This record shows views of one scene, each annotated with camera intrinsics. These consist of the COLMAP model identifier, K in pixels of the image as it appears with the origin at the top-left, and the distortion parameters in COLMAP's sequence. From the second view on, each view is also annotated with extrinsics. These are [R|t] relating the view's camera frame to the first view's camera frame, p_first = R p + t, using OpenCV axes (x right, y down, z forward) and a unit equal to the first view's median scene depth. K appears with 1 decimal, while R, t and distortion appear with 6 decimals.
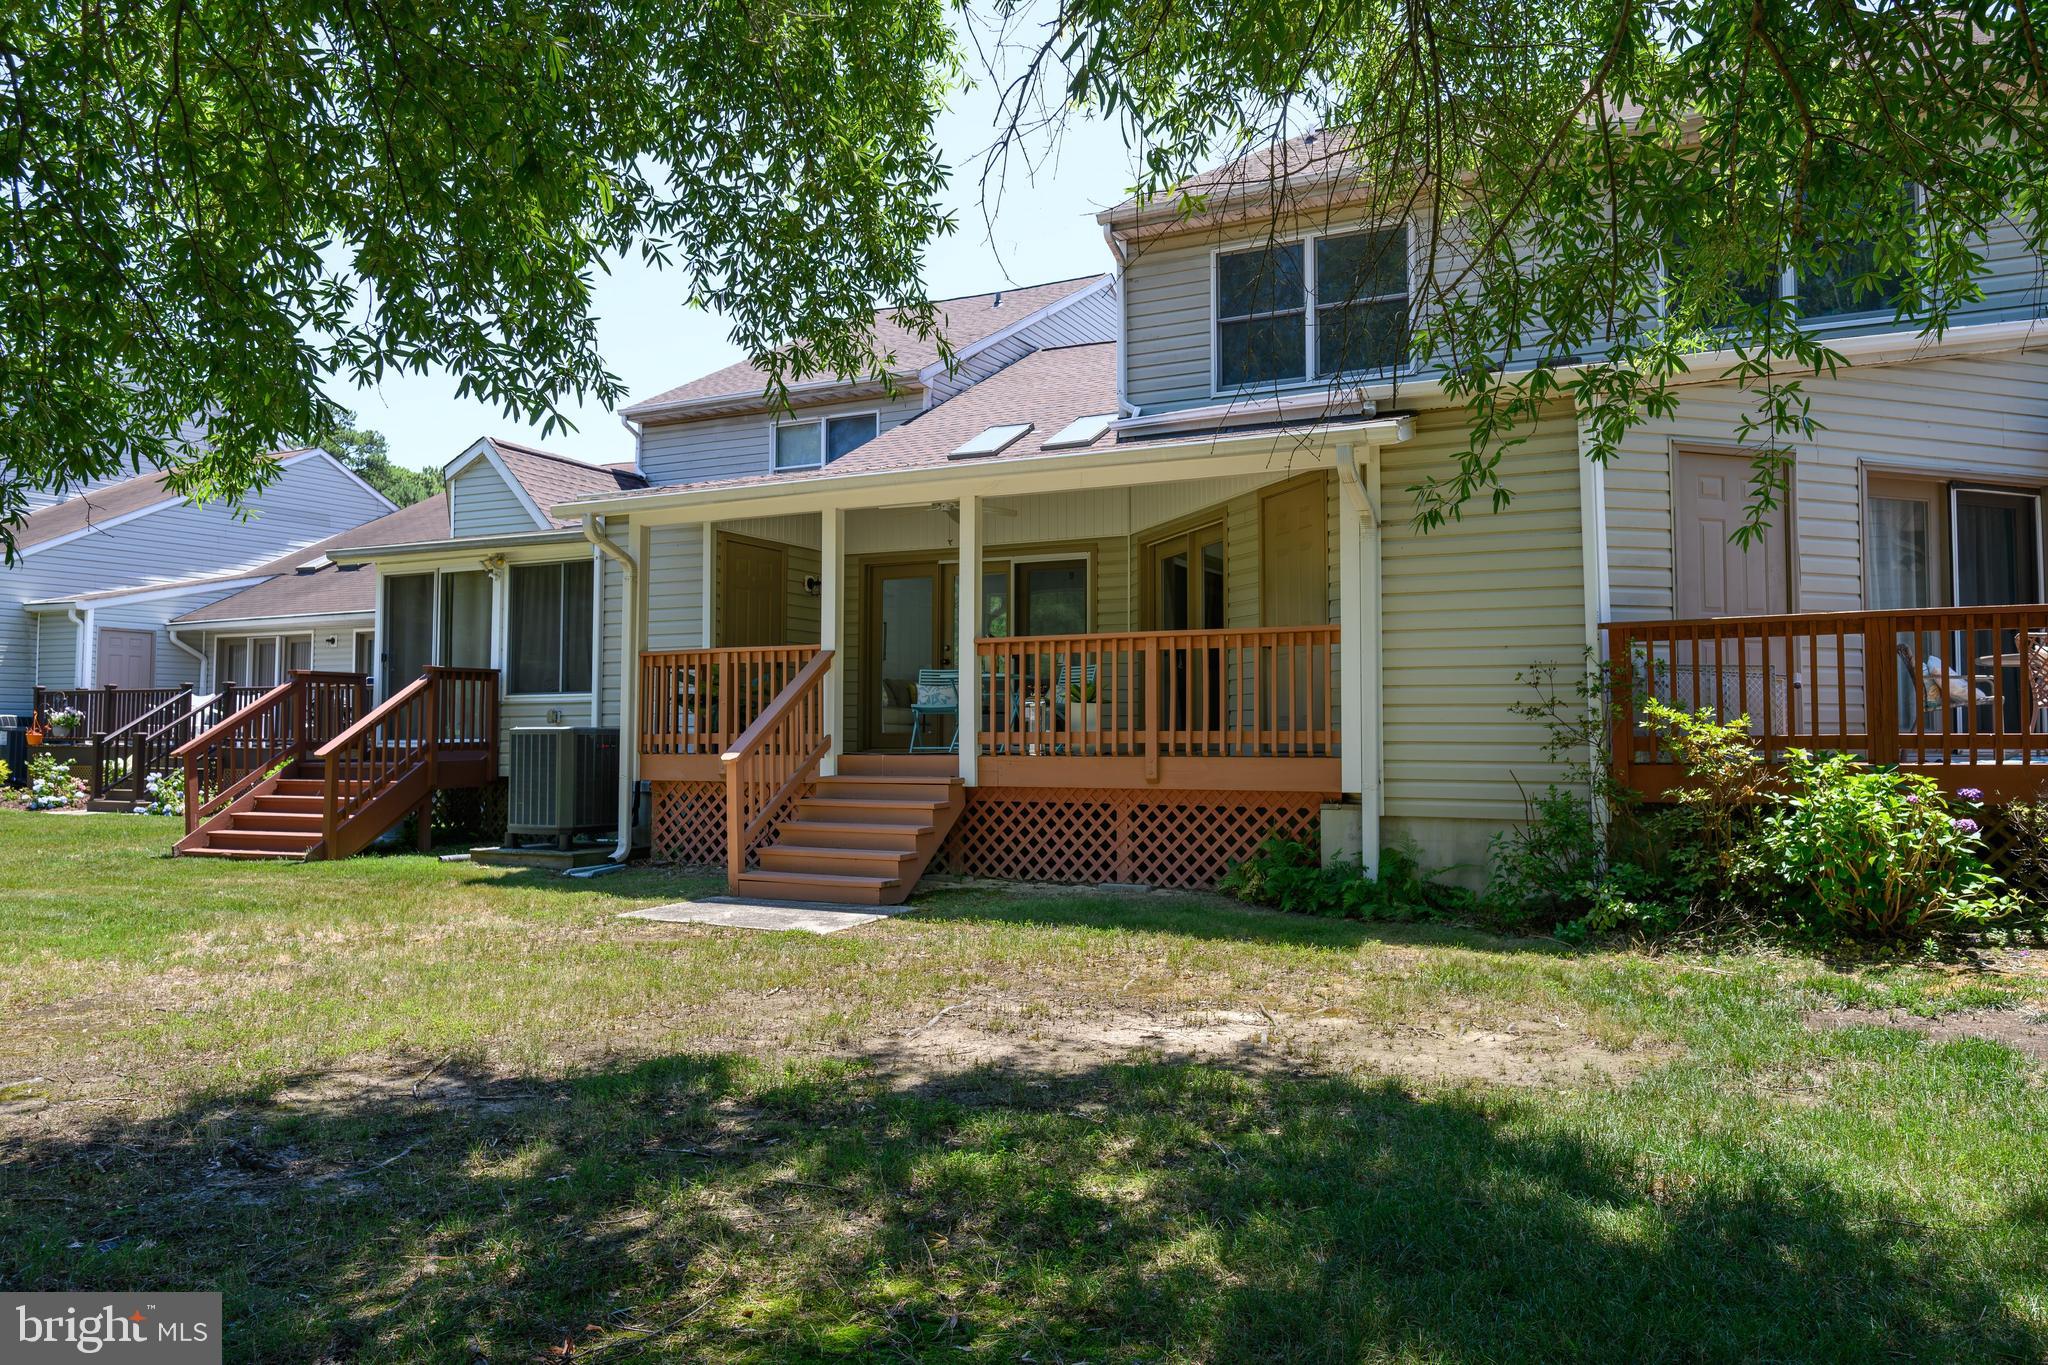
lens RADIAL K [[1434.5, 0, 1025.6], [0, 1434.5, 693.8], [0, 0, 1]] dist [-0.000254, 0.002092]
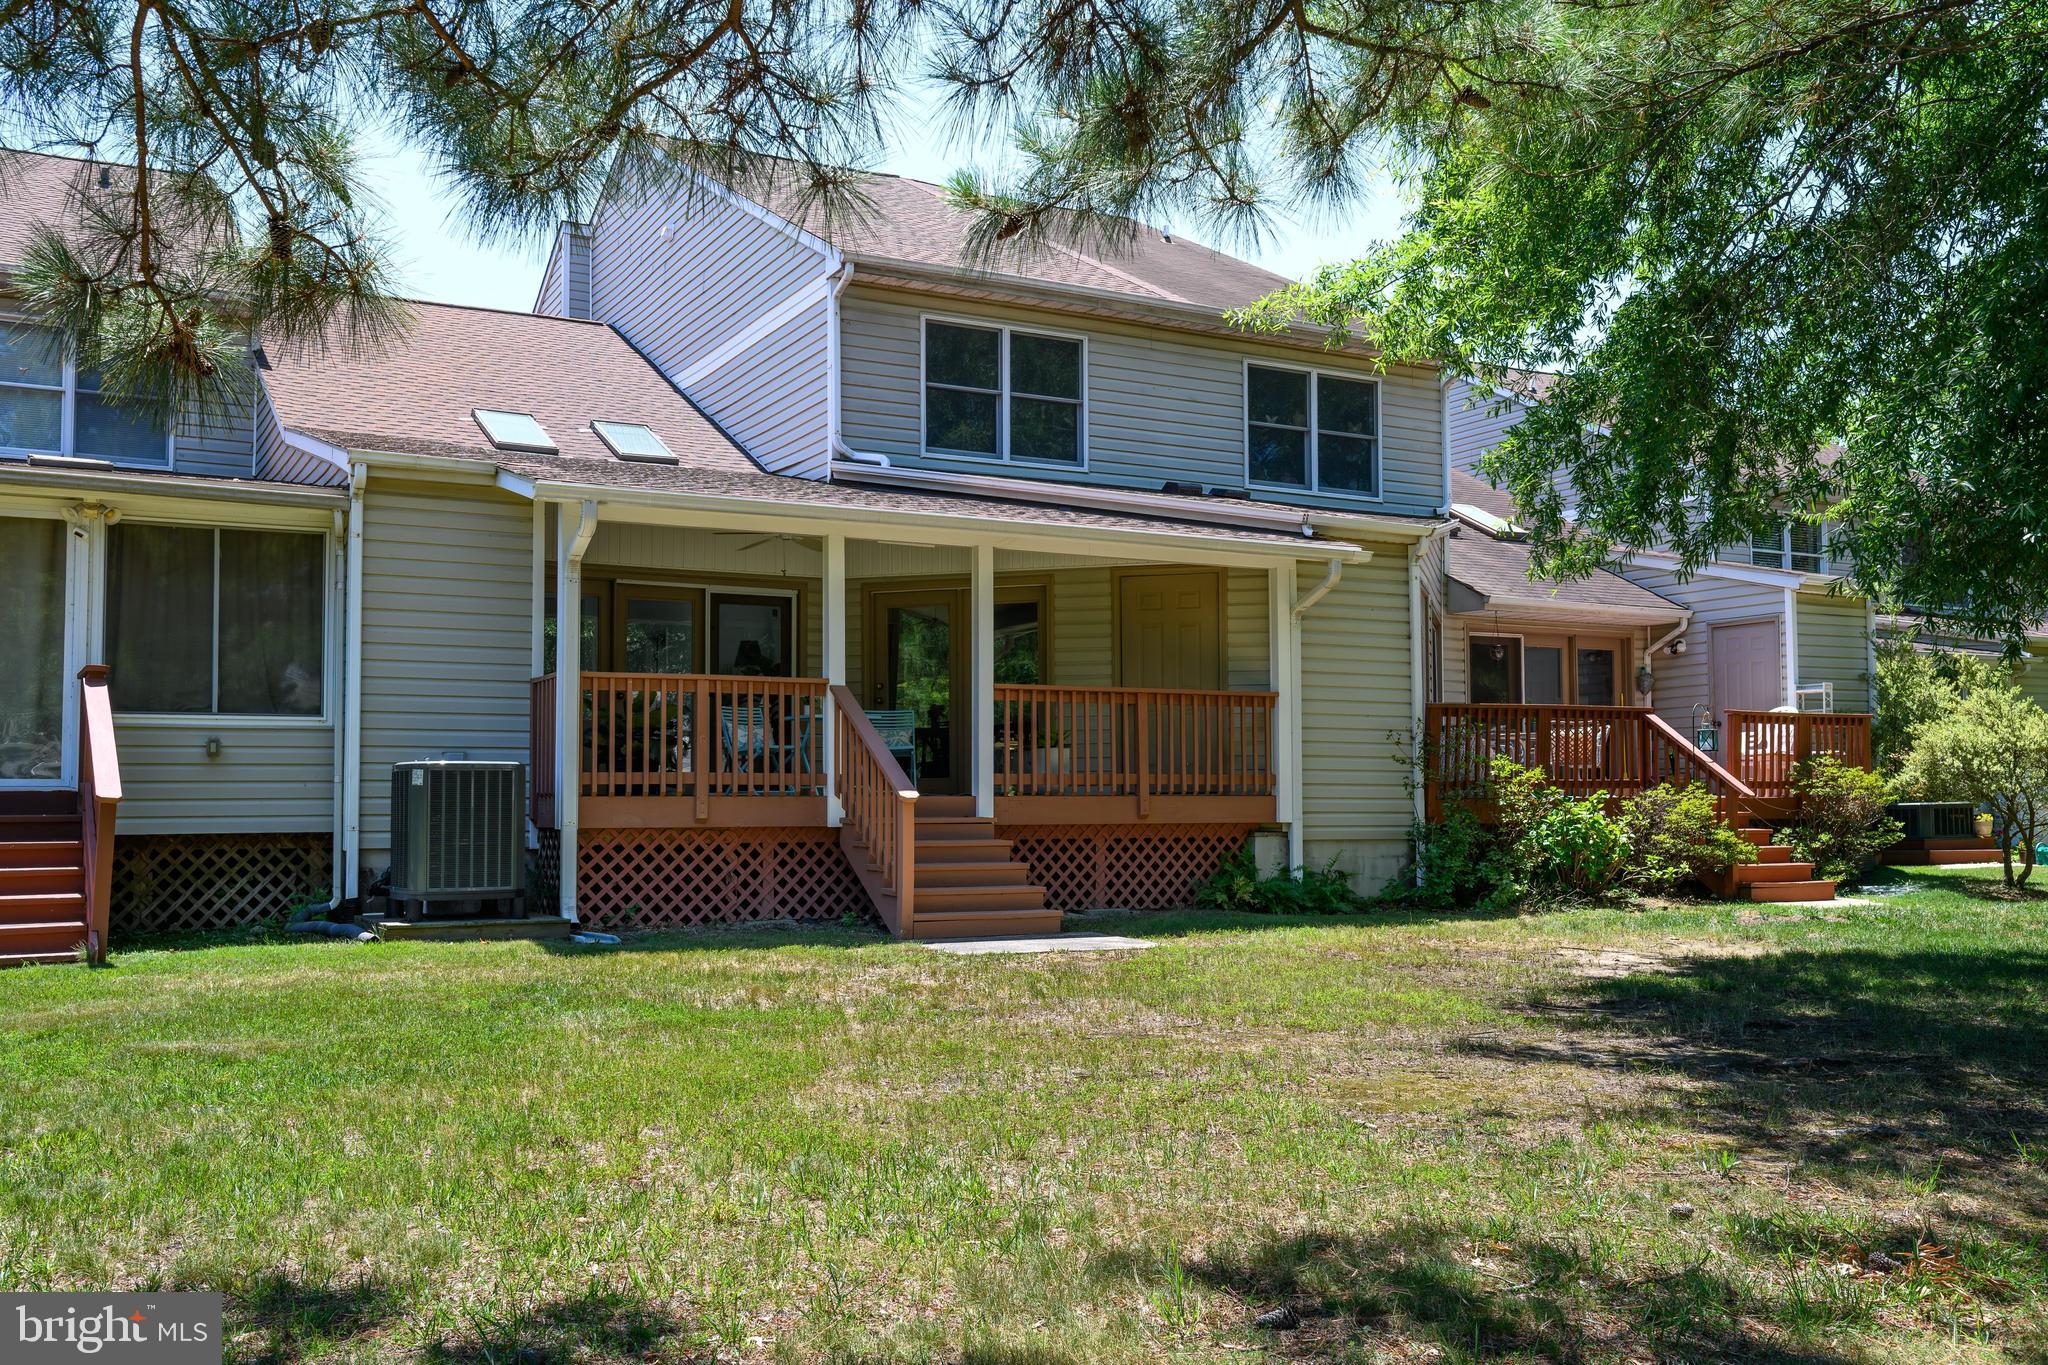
lens RADIAL K [[1801.9, 0, 1024.0], [0, 1801.9, 682.5], [0, 0, 1]] dist [-0.000239, 0.002315]
pose [[0.579354, 0.051782, 0.813429, -1.123139], [-0.023647, 0.998628, -0.046729, 0.021974], [-0.814733, 0.007837, 0.579784, 0.226841]]
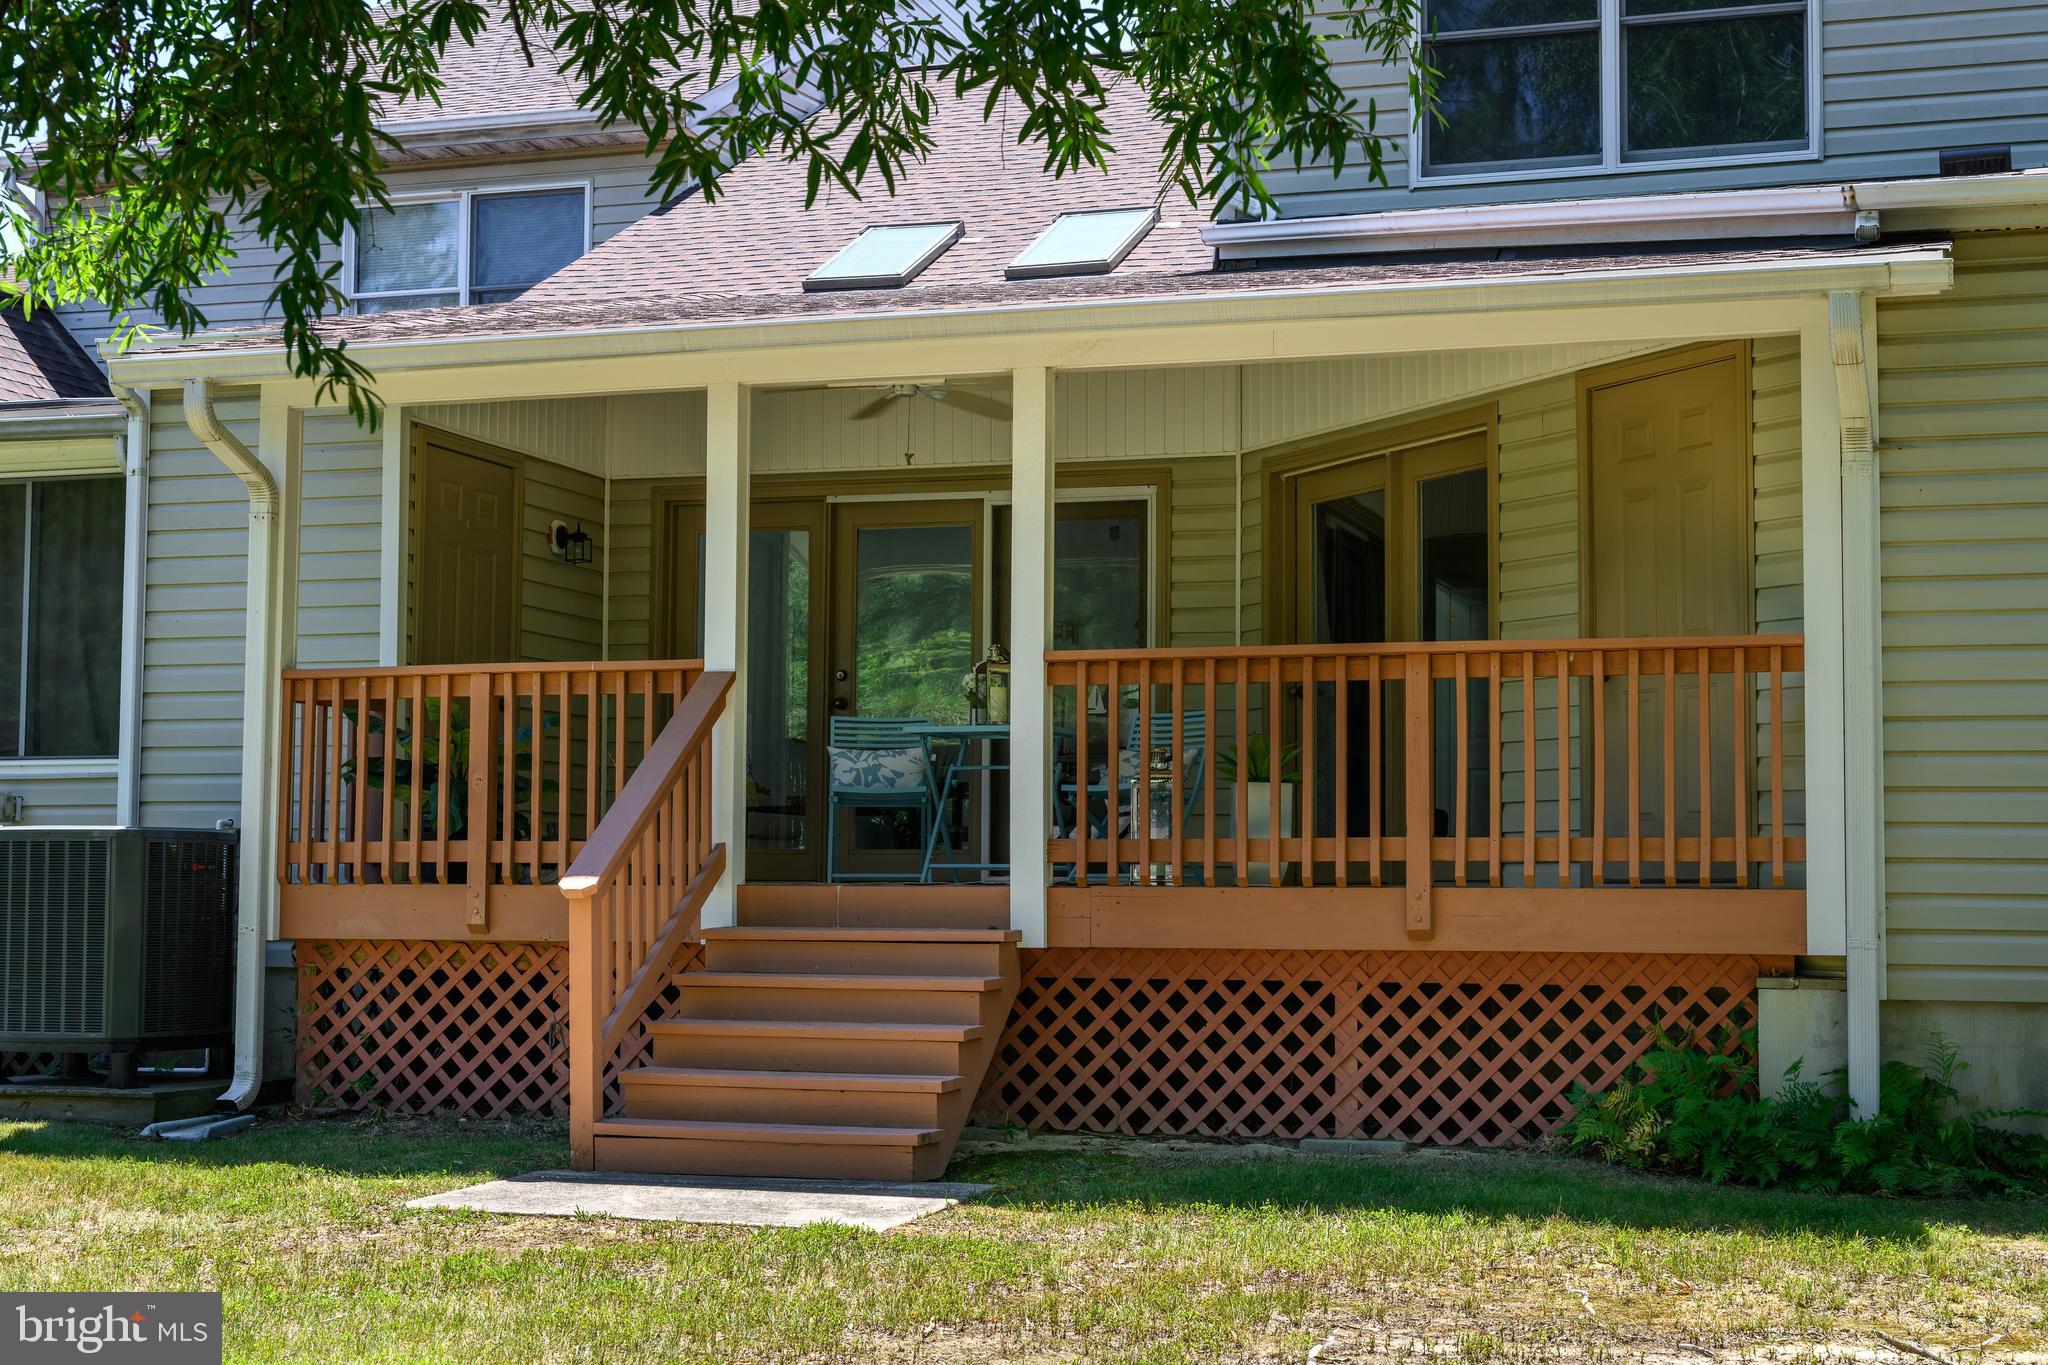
lens RADIAL K [[3053.8, 0, 1024.6], [0, 3053.8, 709.4], [0, 0, 1]] dist [0.007038, 0.026371]
pose [[0.988151, 0.013456, 0.152894, -0.211129], [-0.009229, 0.999556, -0.028319, 0.012214], [-0.153207, 0.026573, 0.987837, -0.051848]]
